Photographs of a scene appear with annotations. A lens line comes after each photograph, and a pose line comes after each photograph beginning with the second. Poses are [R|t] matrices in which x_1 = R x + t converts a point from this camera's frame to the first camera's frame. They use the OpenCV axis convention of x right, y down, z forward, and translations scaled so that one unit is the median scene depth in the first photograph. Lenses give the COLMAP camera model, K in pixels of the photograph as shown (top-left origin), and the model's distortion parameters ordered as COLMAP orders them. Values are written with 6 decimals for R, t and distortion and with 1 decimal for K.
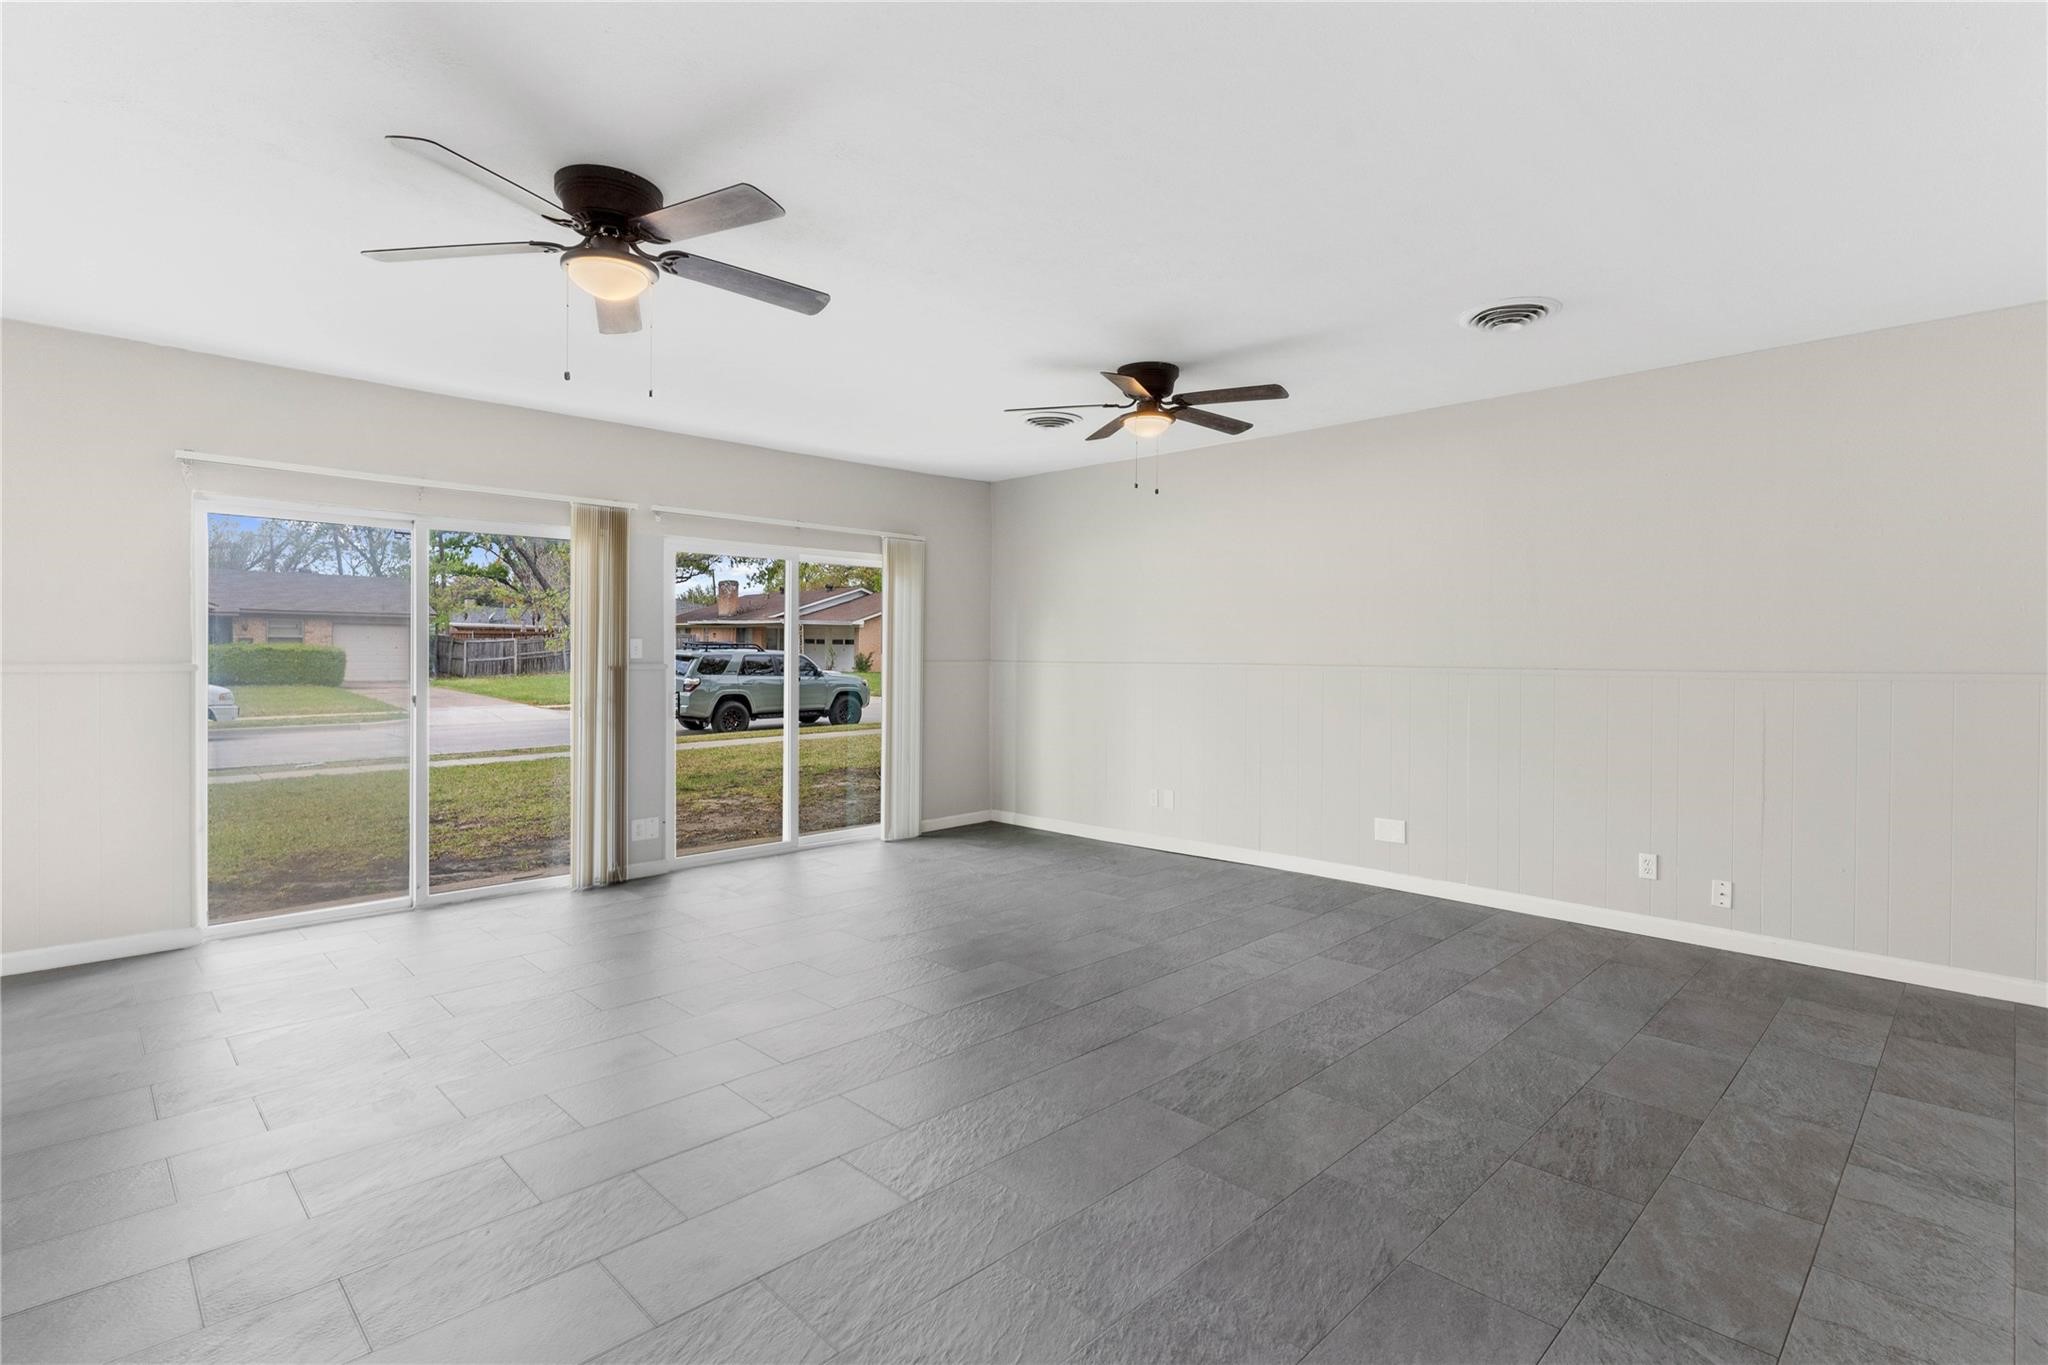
lens RADIAL K [[982.4, 0, 1020.3], [0, 982.4, 672.4], [0, 0, 1]] dist [0.005422, -0.001232]
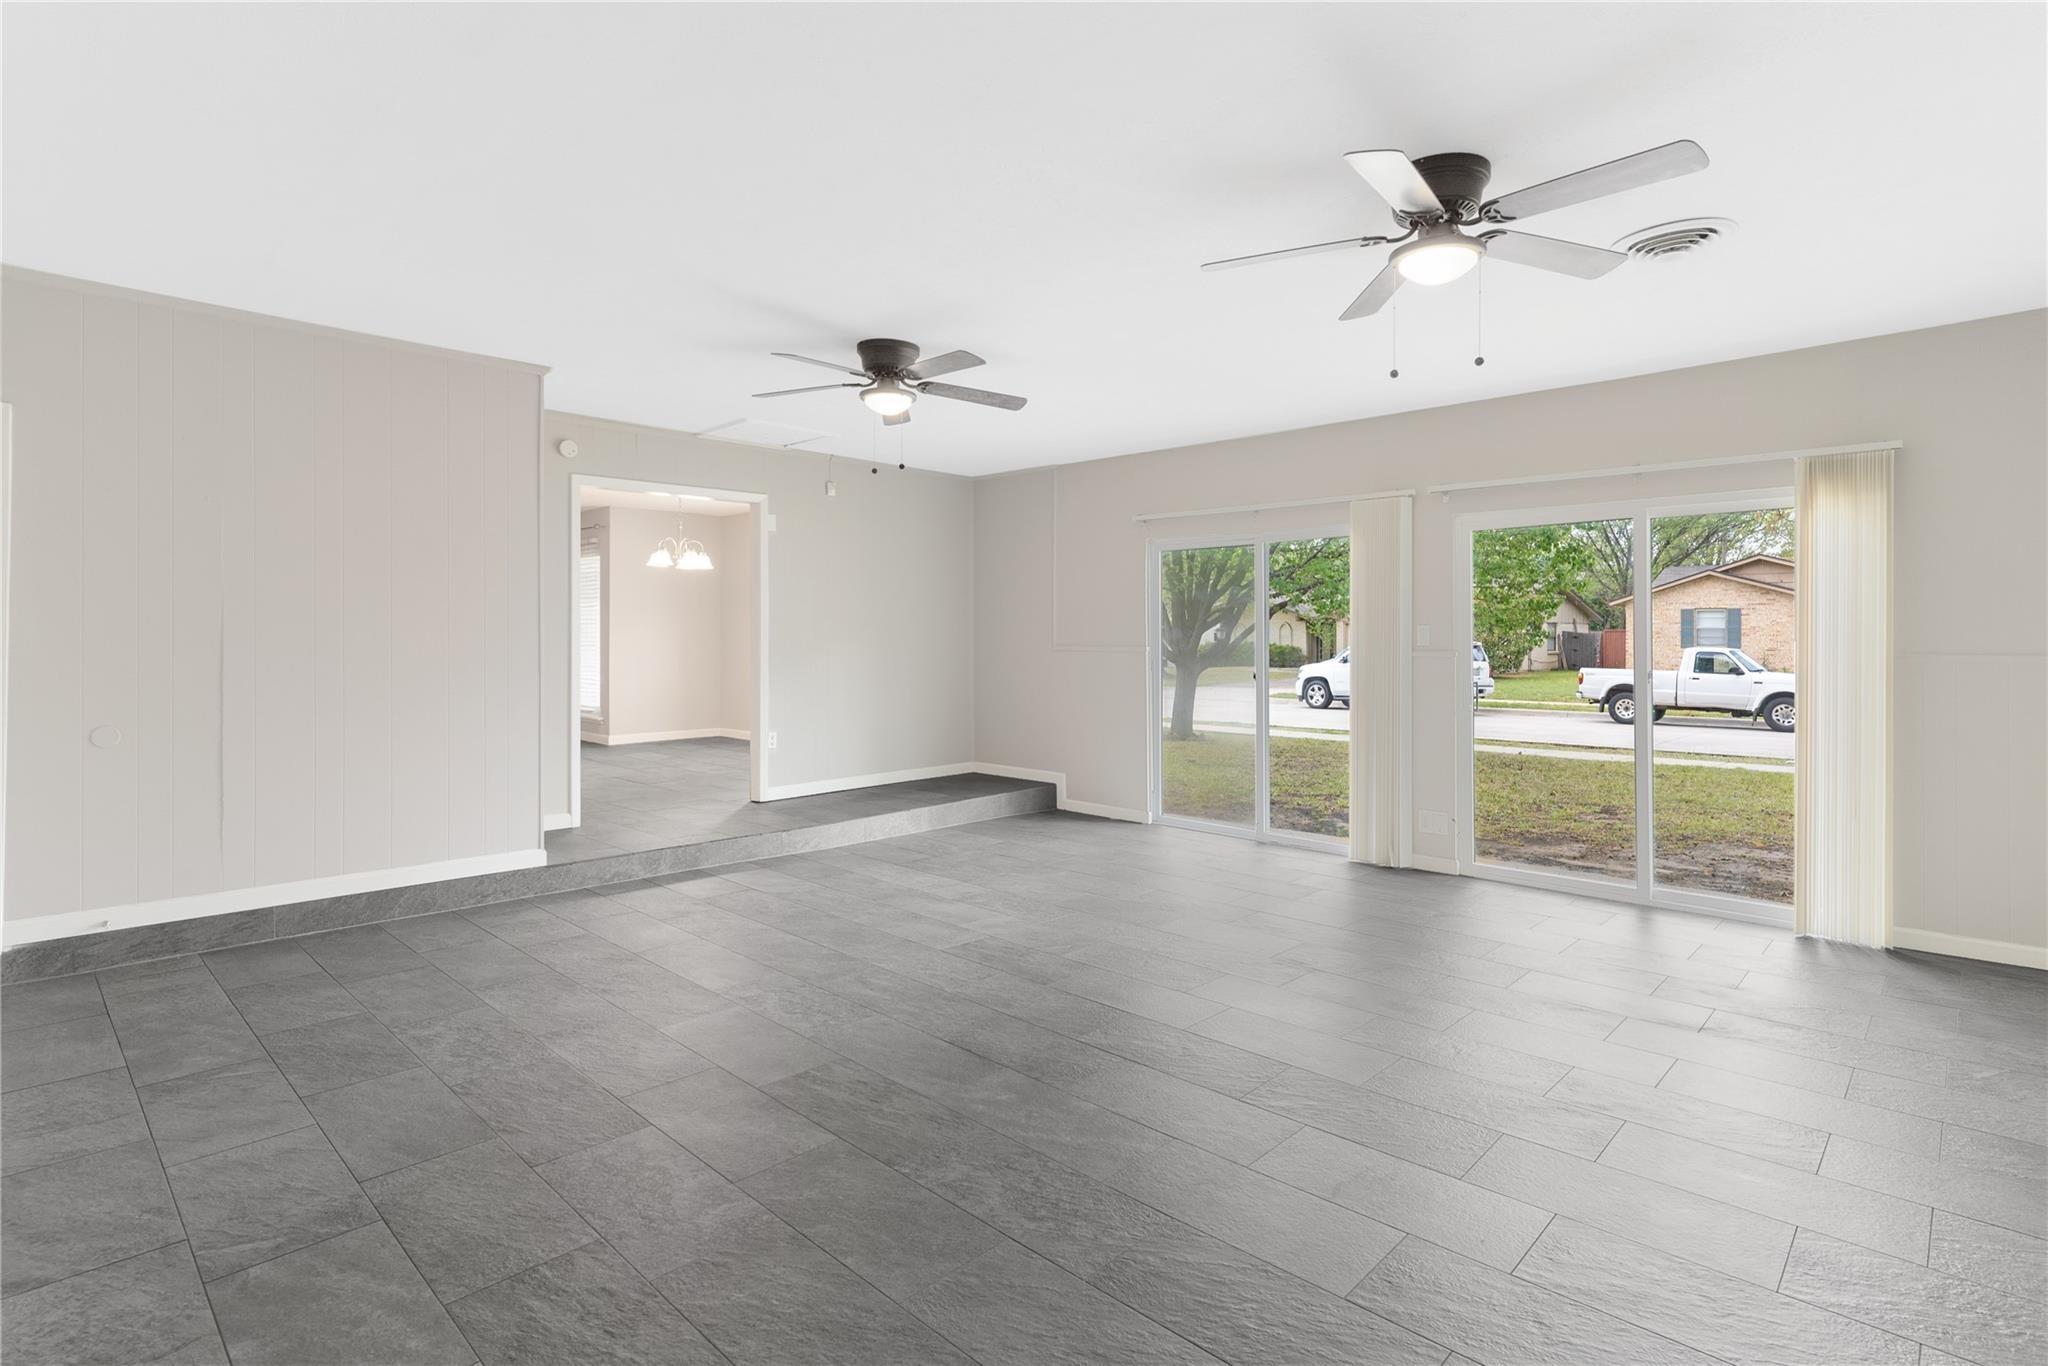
lens RADIAL K [[982.4, 0, 1021.1], [0, 982.4, 663.6], [0, 0, 1]] dist [0.005422, -0.001232]
pose [[0.034250, 0.017495, -0.999260, 1.409944], [-0.021135, 0.999636, 0.016777, -0.011788], [0.999190, 0.020545, 0.034607, 1.393308]]
